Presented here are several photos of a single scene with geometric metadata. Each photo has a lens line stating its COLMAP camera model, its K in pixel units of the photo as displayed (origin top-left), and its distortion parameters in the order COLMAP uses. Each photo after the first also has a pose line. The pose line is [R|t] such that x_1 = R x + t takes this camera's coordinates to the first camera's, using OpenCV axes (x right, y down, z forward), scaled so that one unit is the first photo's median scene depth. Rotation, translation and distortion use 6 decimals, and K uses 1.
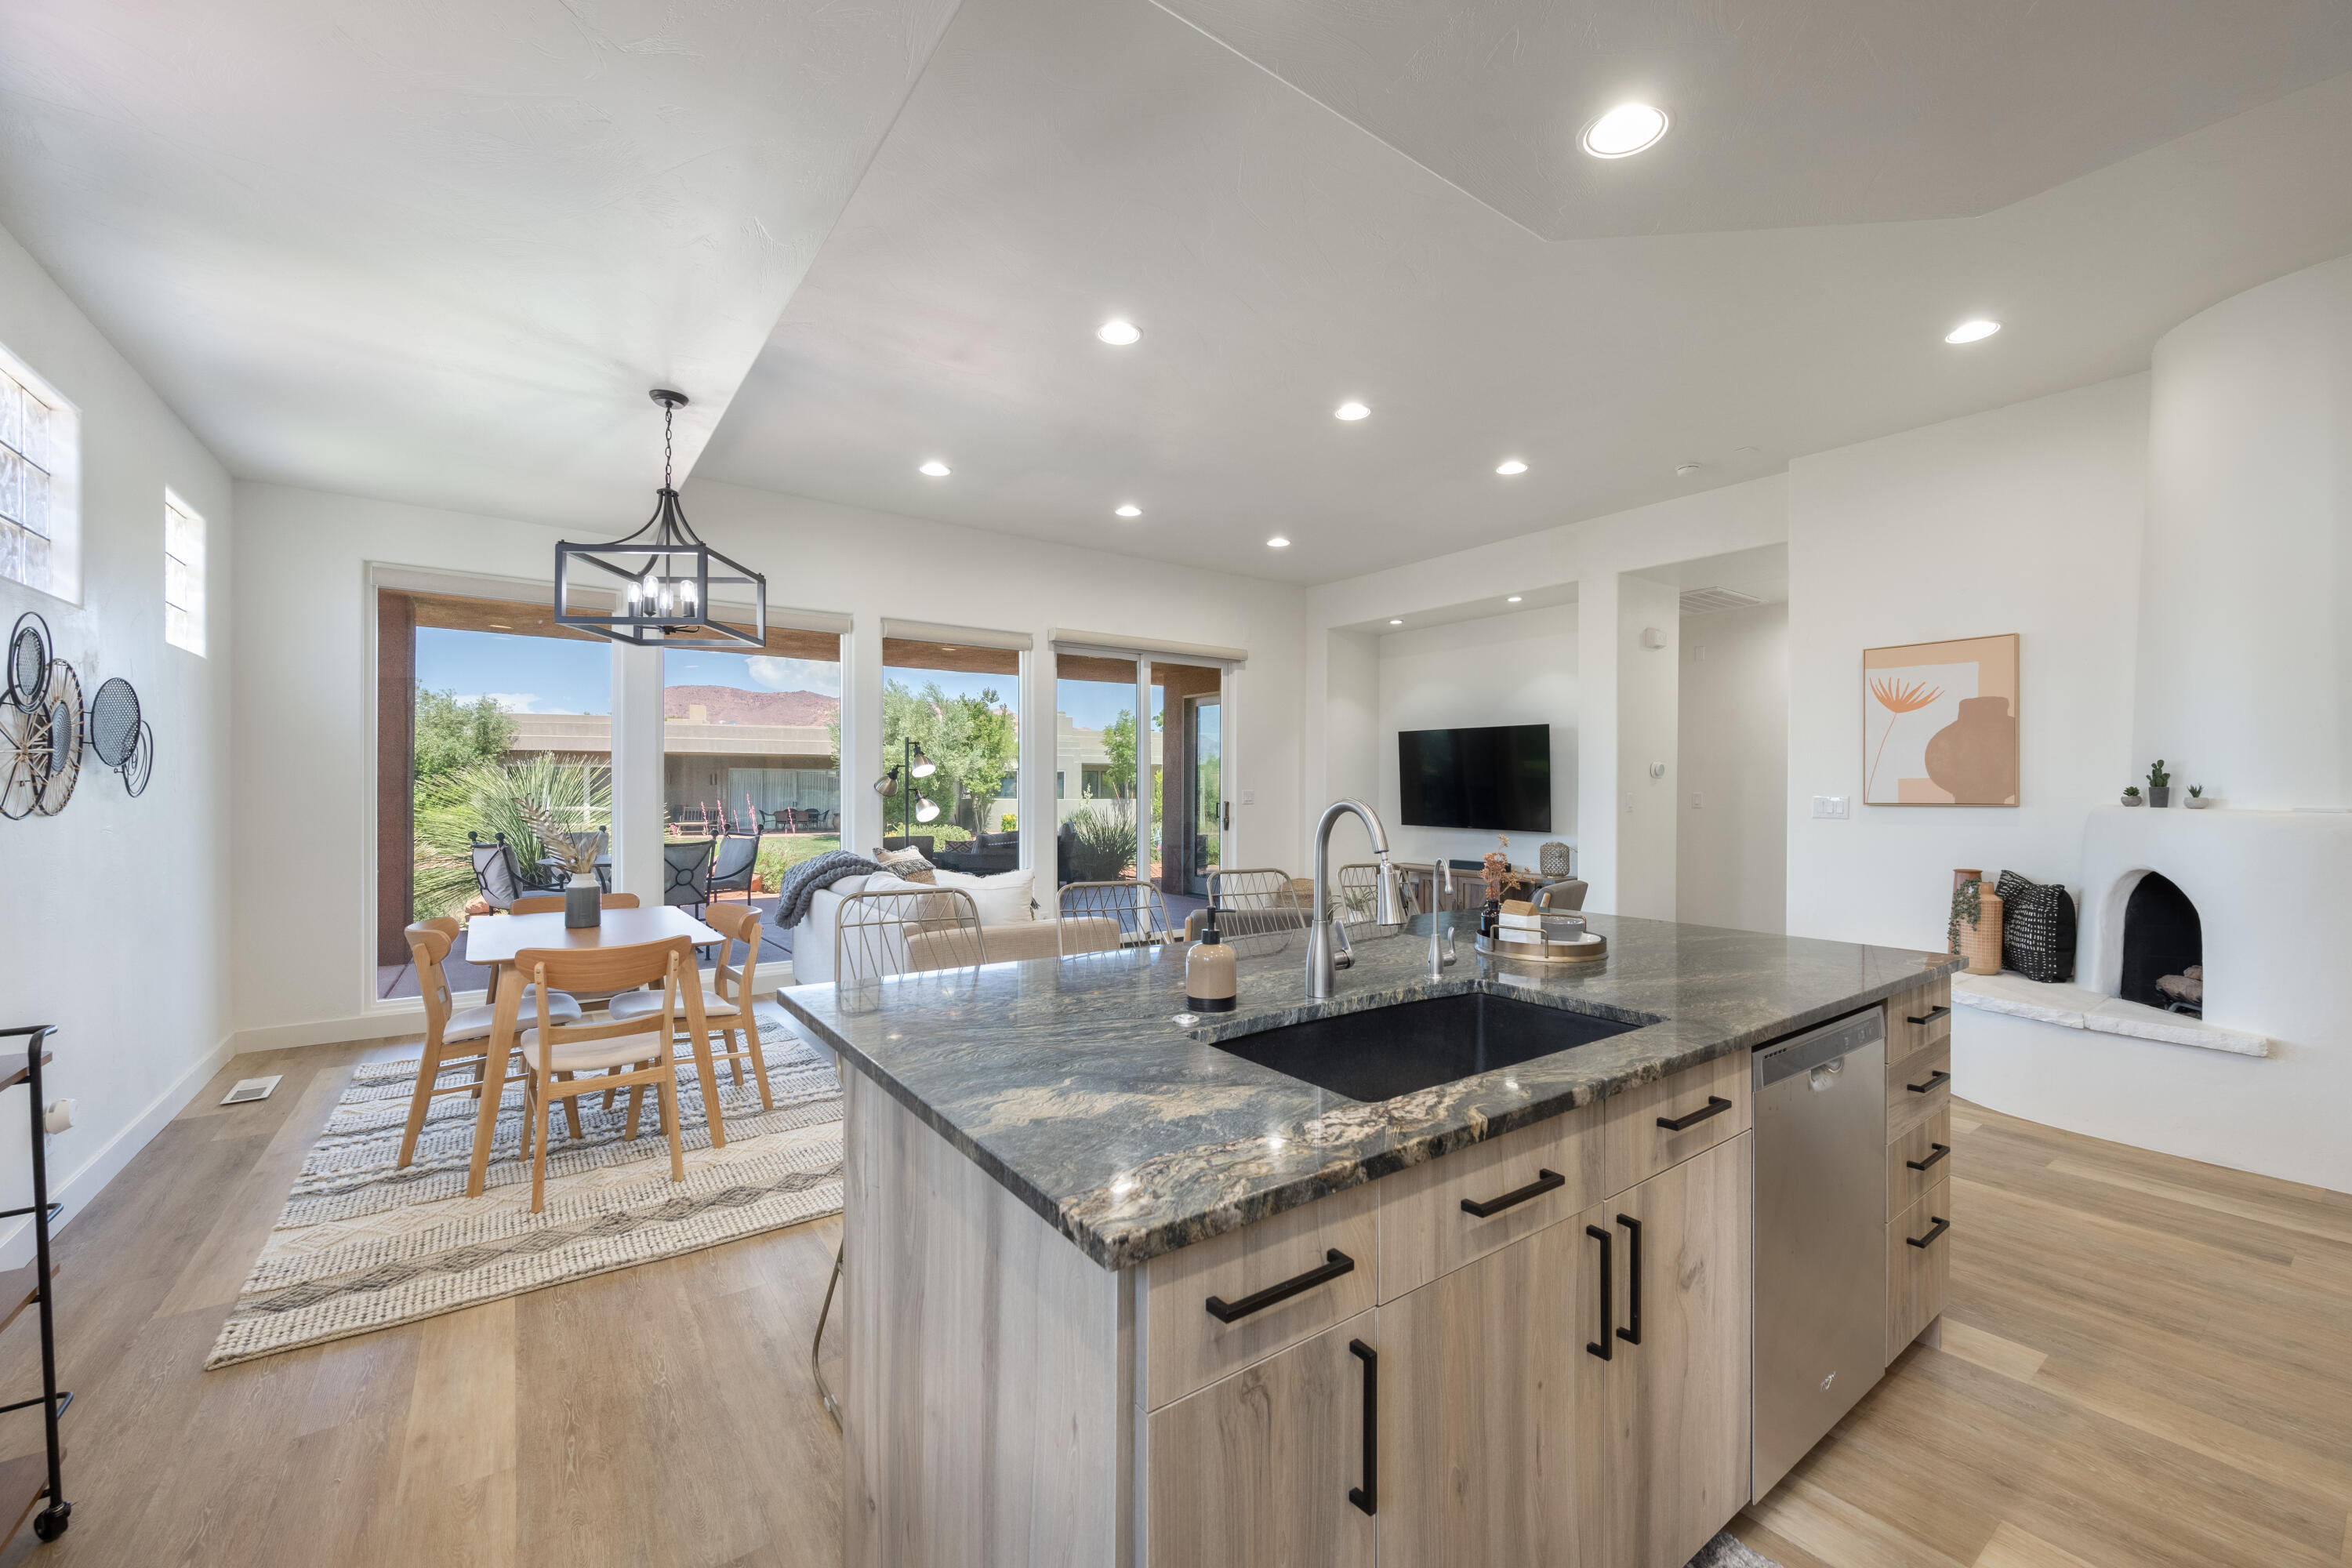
lens RADIAL K [[935.2, 0, 1179.8], [0, 935.2, 790.0], [0, 0, 1]] dist [0.007488, -0.000076]
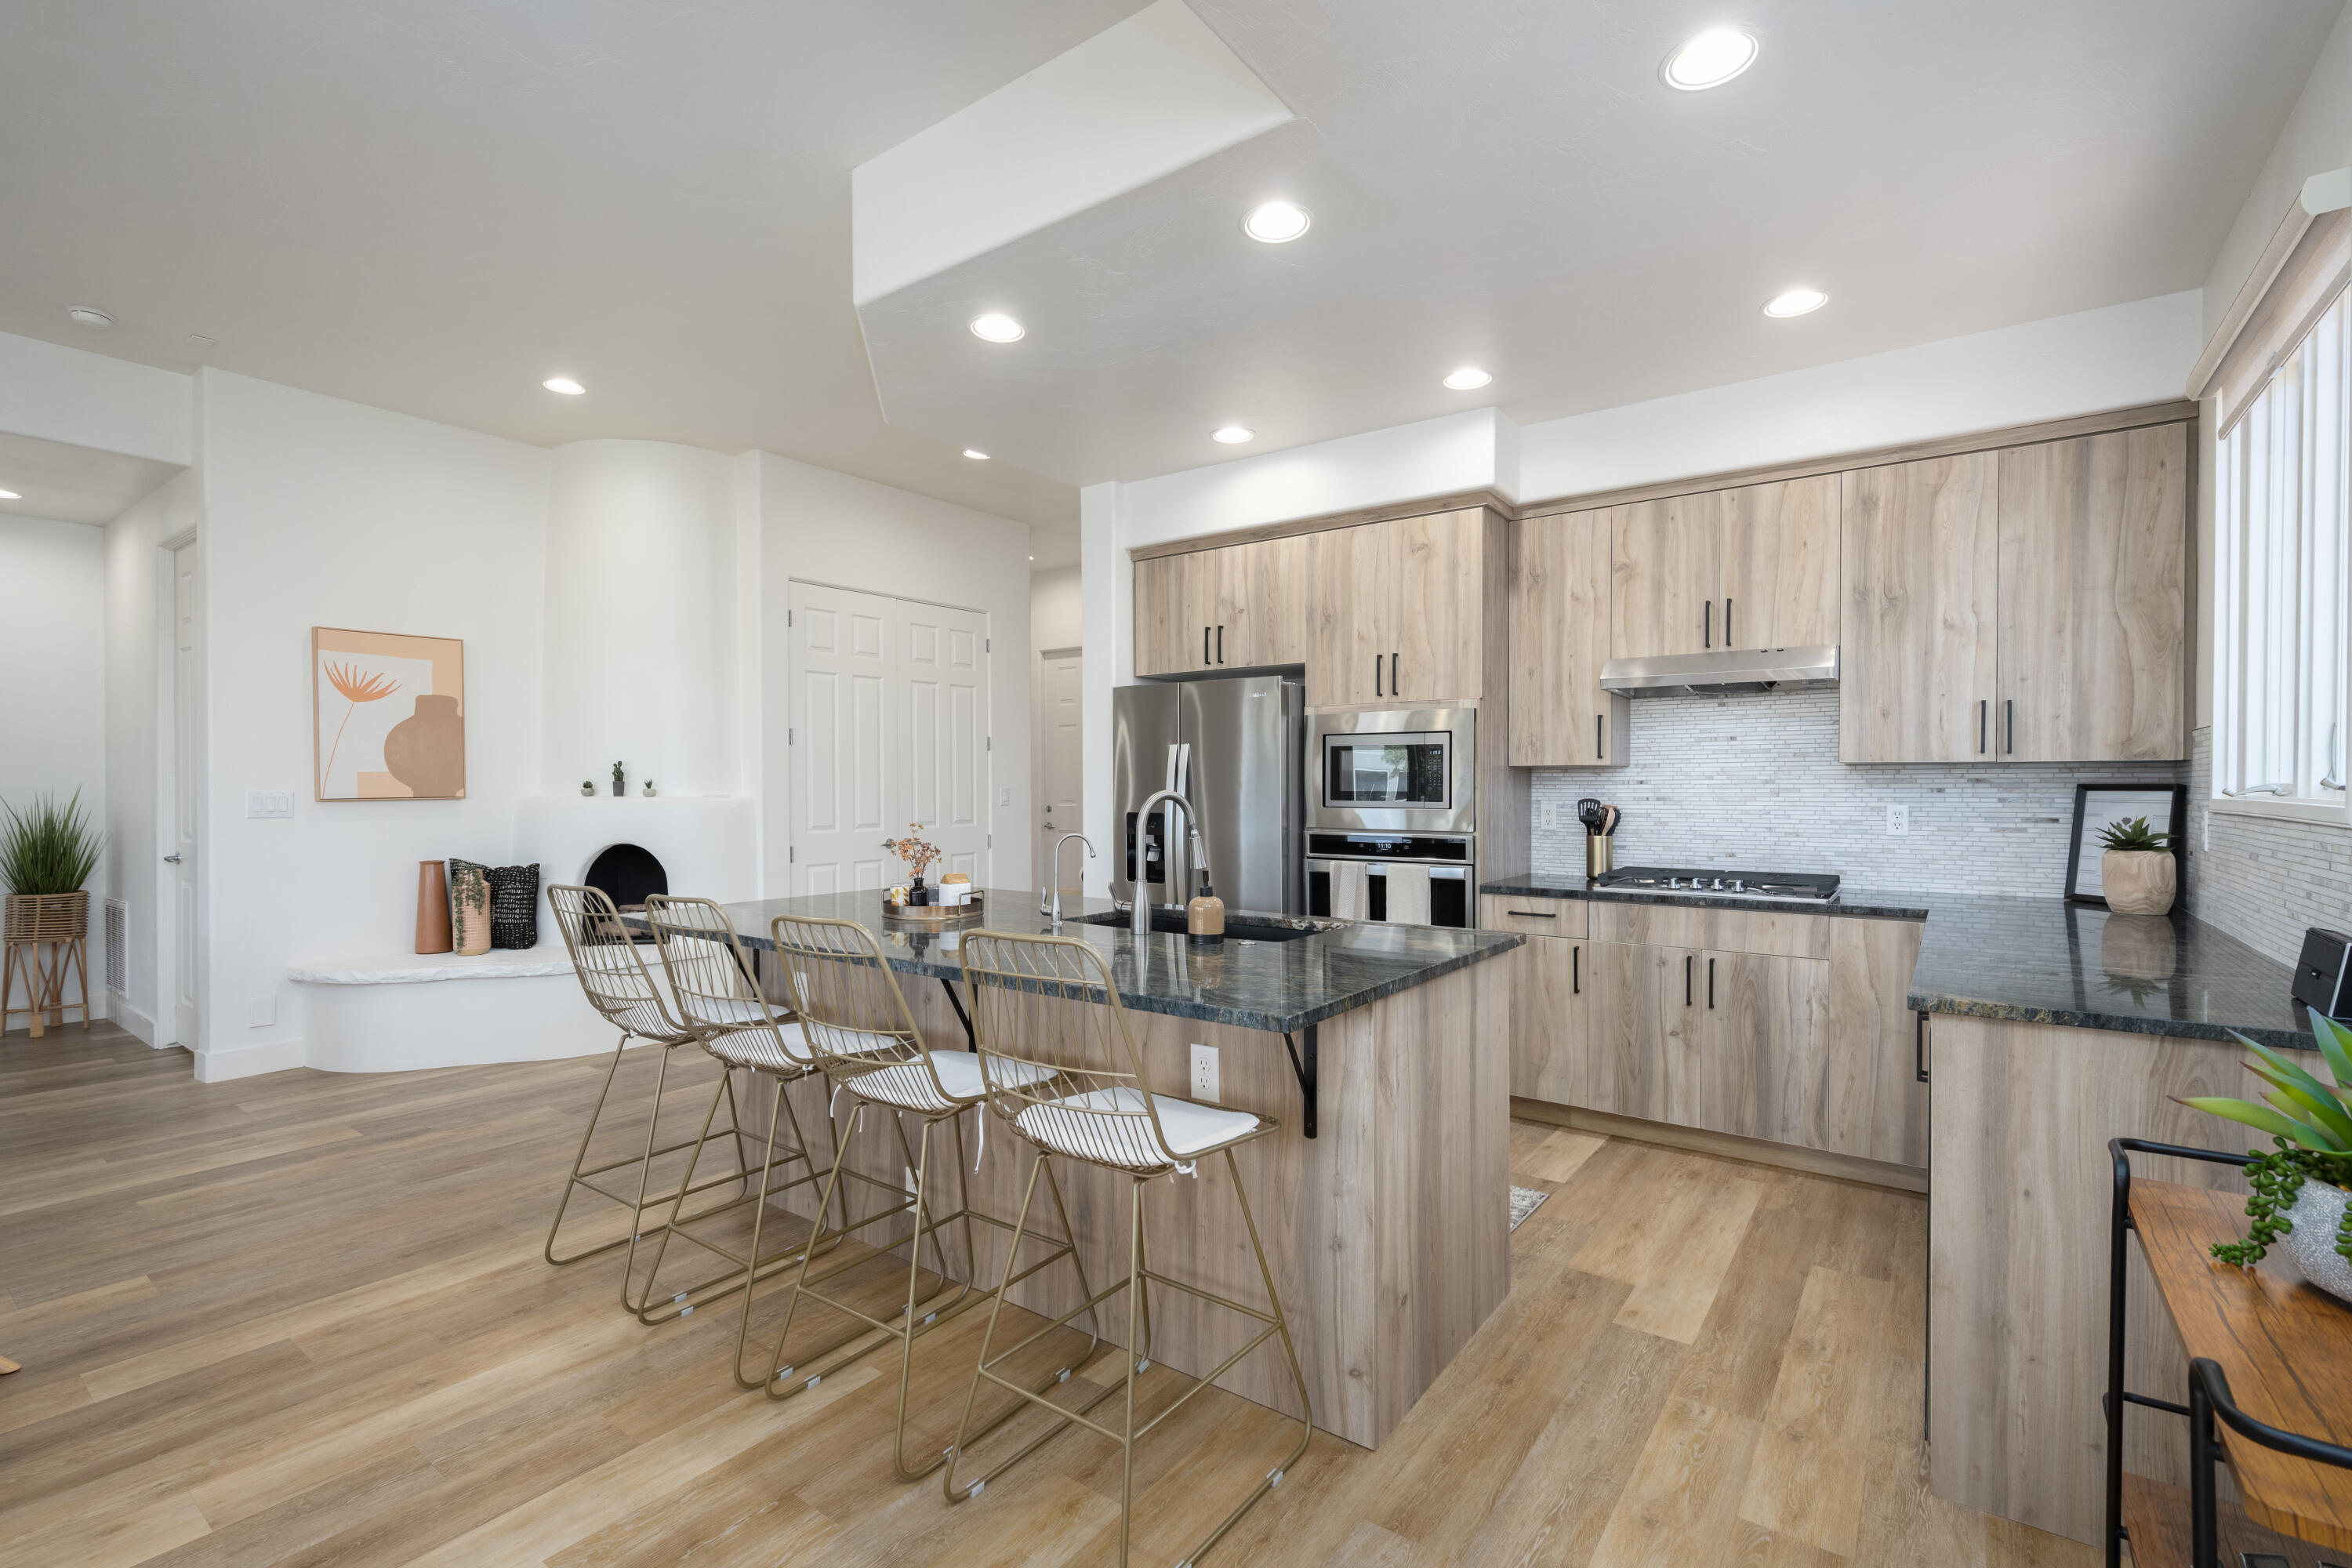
lens RADIAL K [[1061.1, 0, 1175.7], [0, 1061.1, 788.7], [0, 0, 1]] dist [-0.000990, -0.000062]
pose [[-0.300134, -0.007544, 0.953867, -0.363093], [0.001279, 0.999965, 0.008311, -0.002096], [-0.953896, 0.003715, -0.300114, 0.395848]]
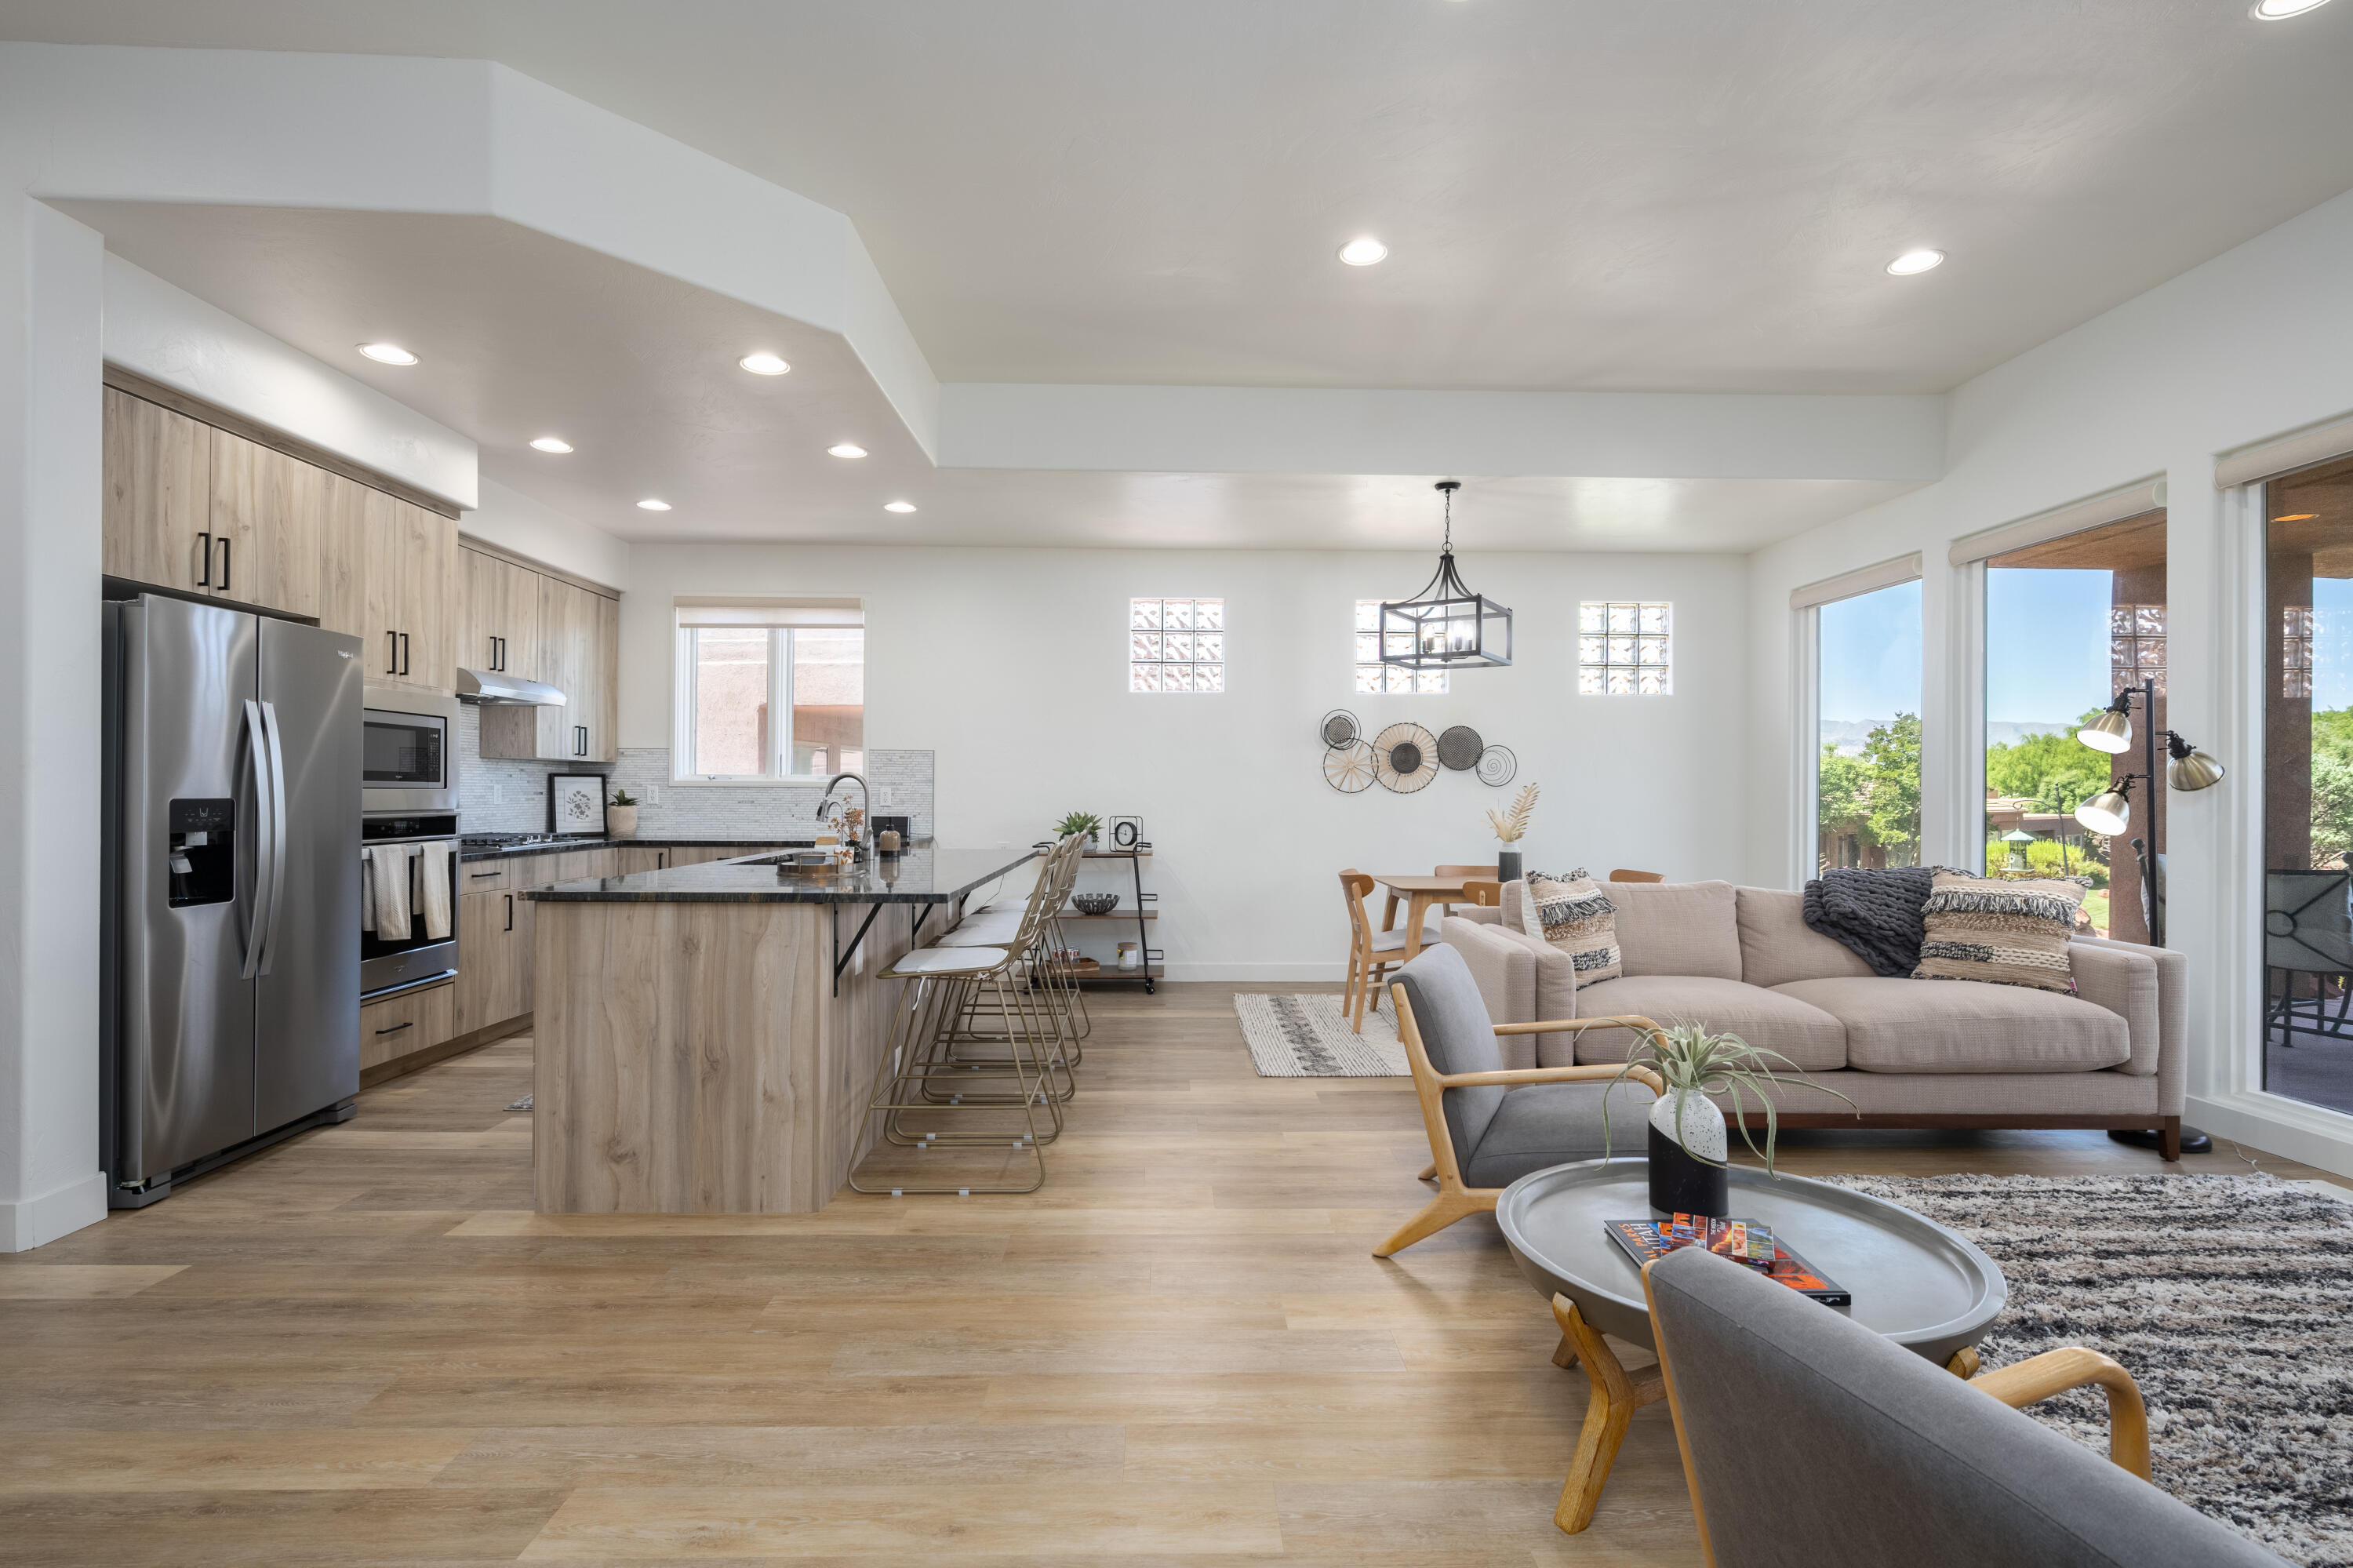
lens RADIAL K [[1091.5, 0, 1181.0], [0, 1091.5, 795.1], [0, 0, 1]] dist [-0.000062, -0.000384]
pose [[-0.572429, -0.005048, -0.819939, 0.511789], [-0.010198, 0.999948, 0.000963, 0.014288], [0.819891, 0.008914, -0.572451, 0.855434]]
